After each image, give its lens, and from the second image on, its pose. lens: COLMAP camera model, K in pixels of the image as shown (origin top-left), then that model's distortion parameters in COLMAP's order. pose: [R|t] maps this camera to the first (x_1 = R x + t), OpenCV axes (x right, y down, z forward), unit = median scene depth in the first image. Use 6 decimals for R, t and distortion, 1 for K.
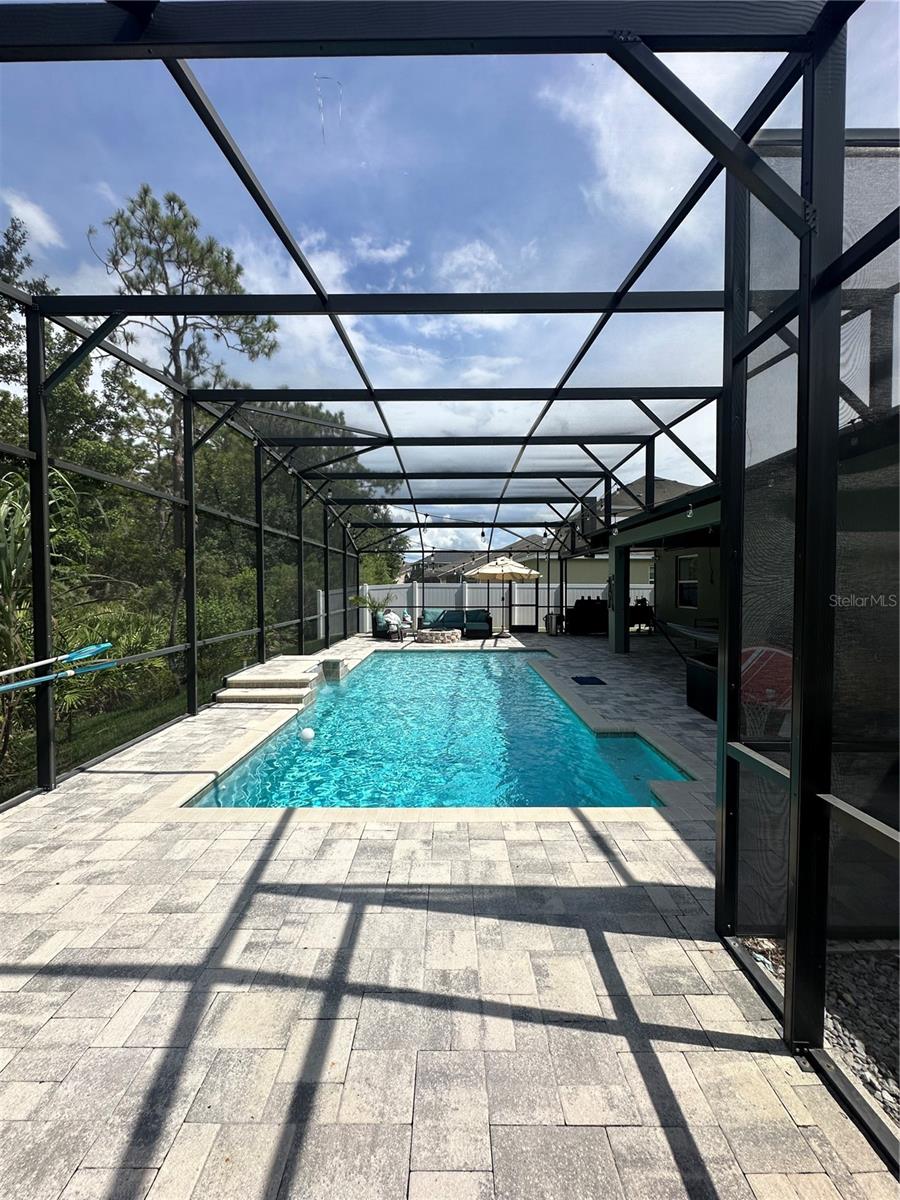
lens RADIAL K [[481.5, 0, 449.9], [0, 481.5, 597.5], [0, 0, 1]] dist [-0.006489, 0.001530]
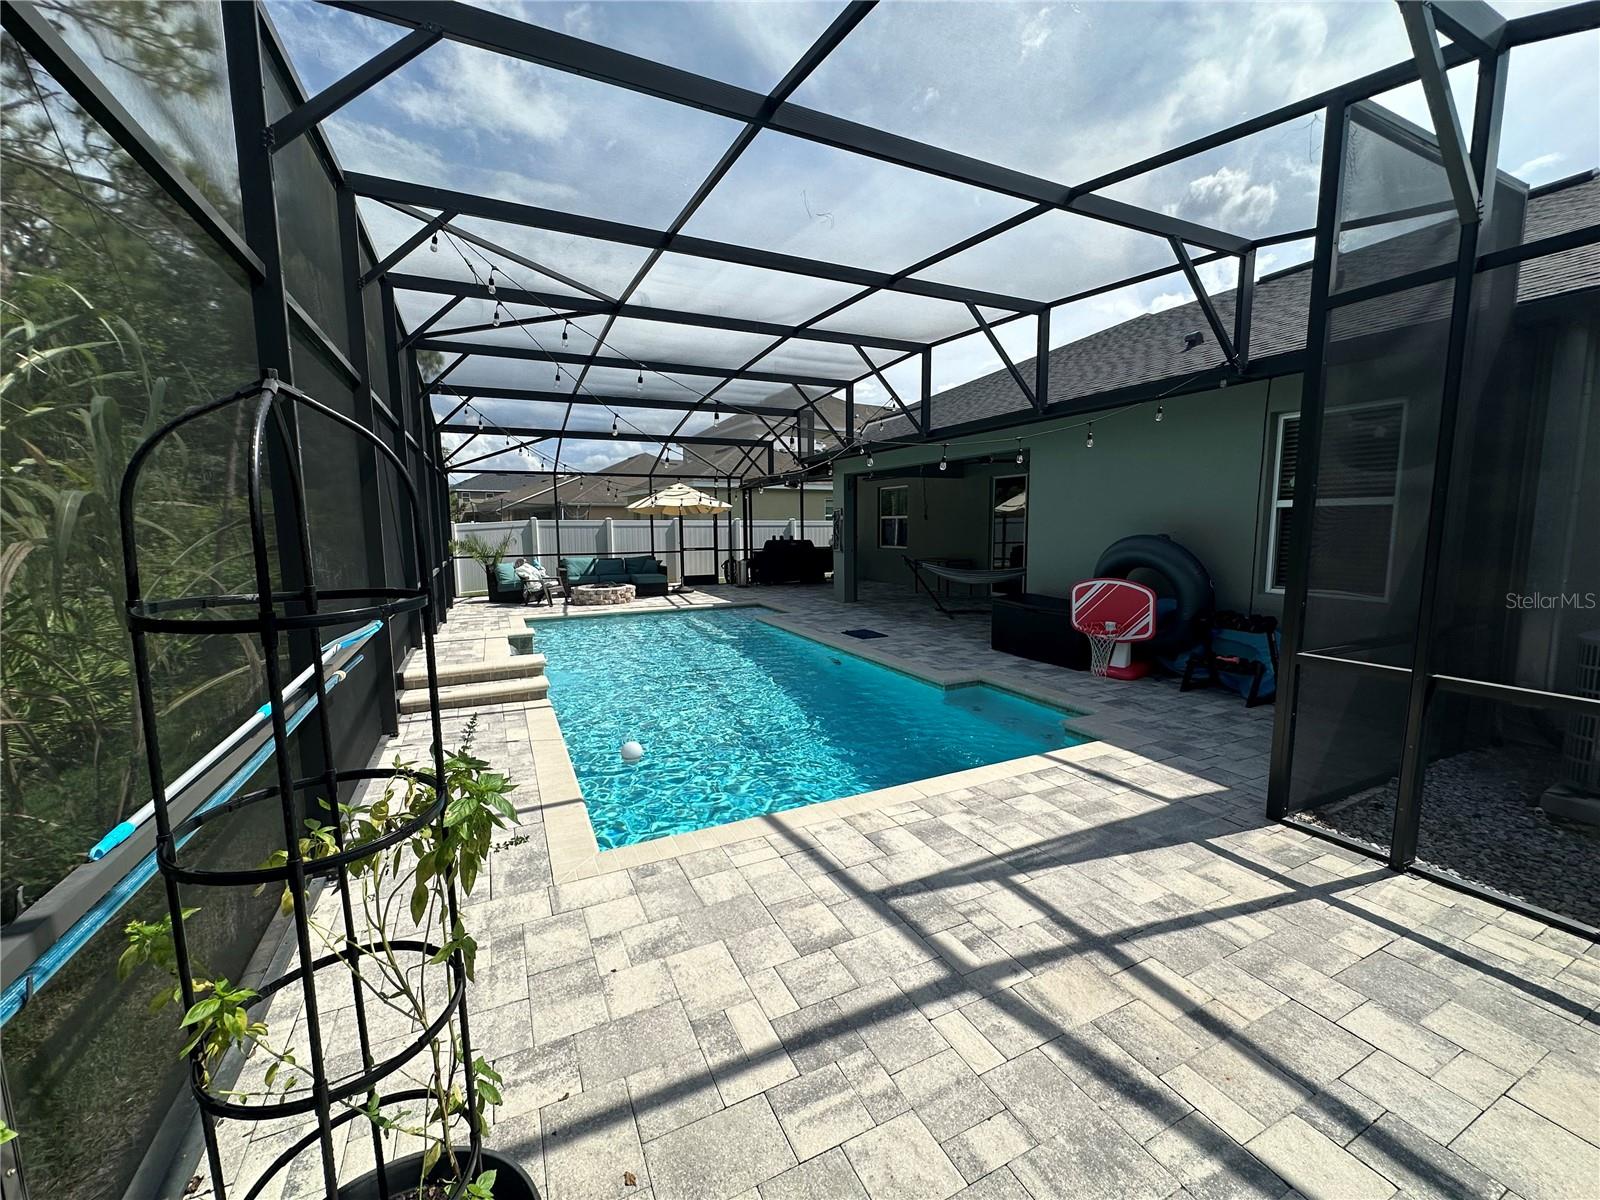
lens RADIAL K [[642.1, 0, 799.6], [0, 642.1, 598.9], [0, 0, 1]] dist [-0.006489, 0.001530]
pose [[0.898009, -0.055832, 0.436421, -0.790752], [0.015894, 0.995385, 0.094637, 0.005184], [-0.439690, -0.078048, 0.894752, 0.113283]]
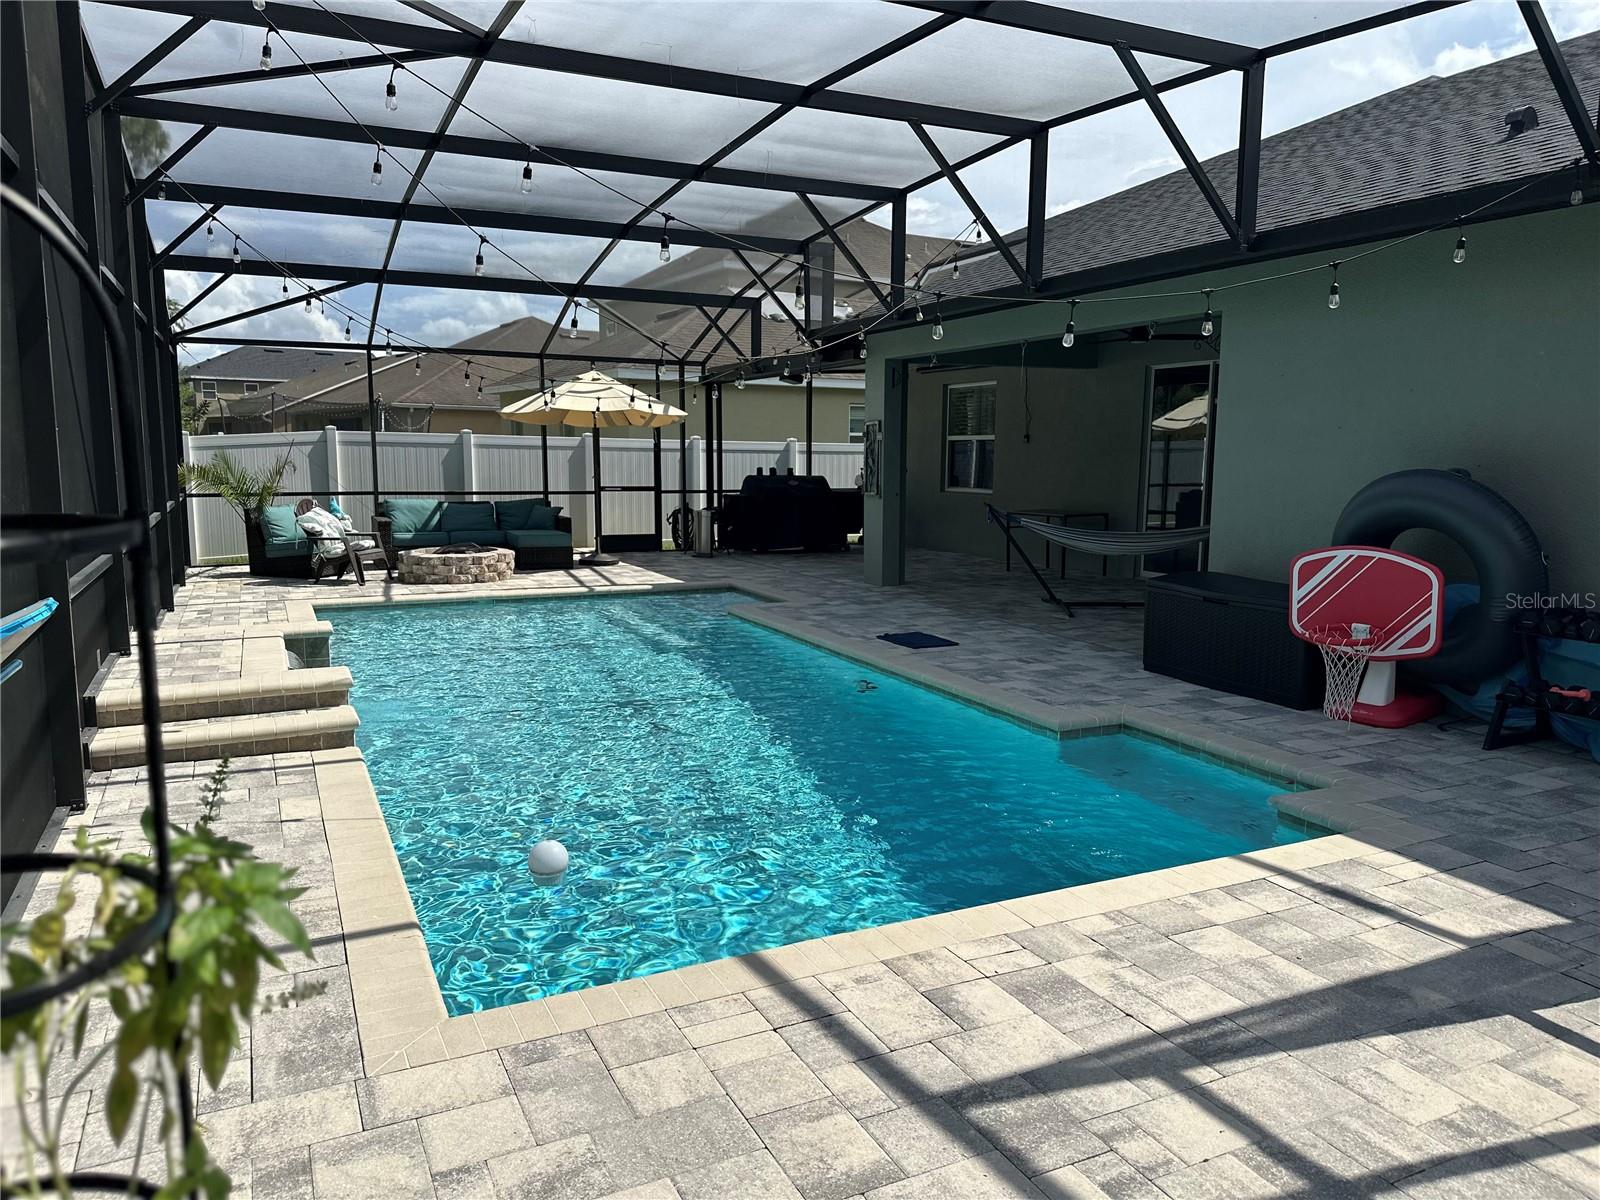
lens RADIAL K [[1125.7, 0, 806.8], [0, 1125.7, 602.0], [0, 0, 1]] dist [0.044035, -0.050970]
pose [[0.896470, -0.051235, 0.440133, -0.792988], [0.001033, 0.993531, 0.113552, 0.016615], [-0.443104, -0.101342, 0.890724, 0.134188]]
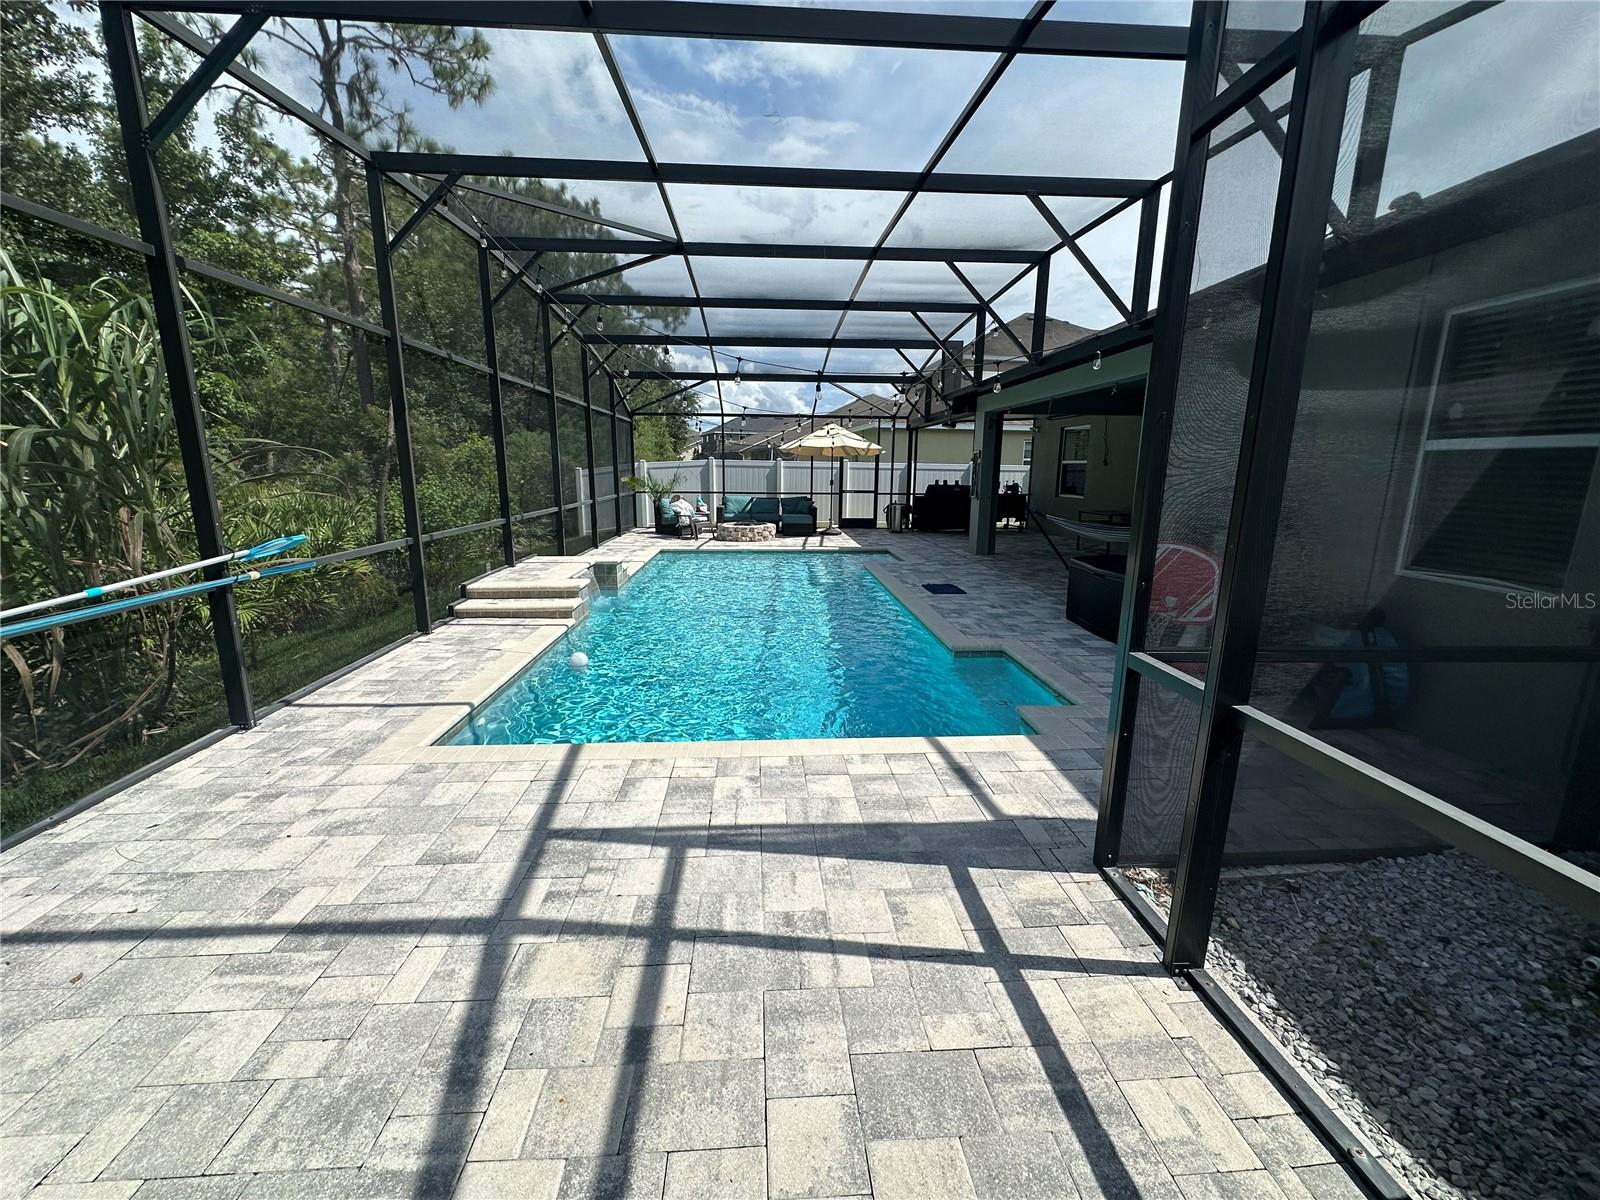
lens RADIAL K [[642.1, 0, 798.9], [0, 642.1, 599.8], [0, 0, 1]] dist [-0.006489, 0.001530]
pose [[0.997623, -0.002427, 0.068869, -0.044257], [-0.010051, 0.983570, 0.180249, 0.013486], [-0.068175, -0.180513, 0.981207, -0.016466]]
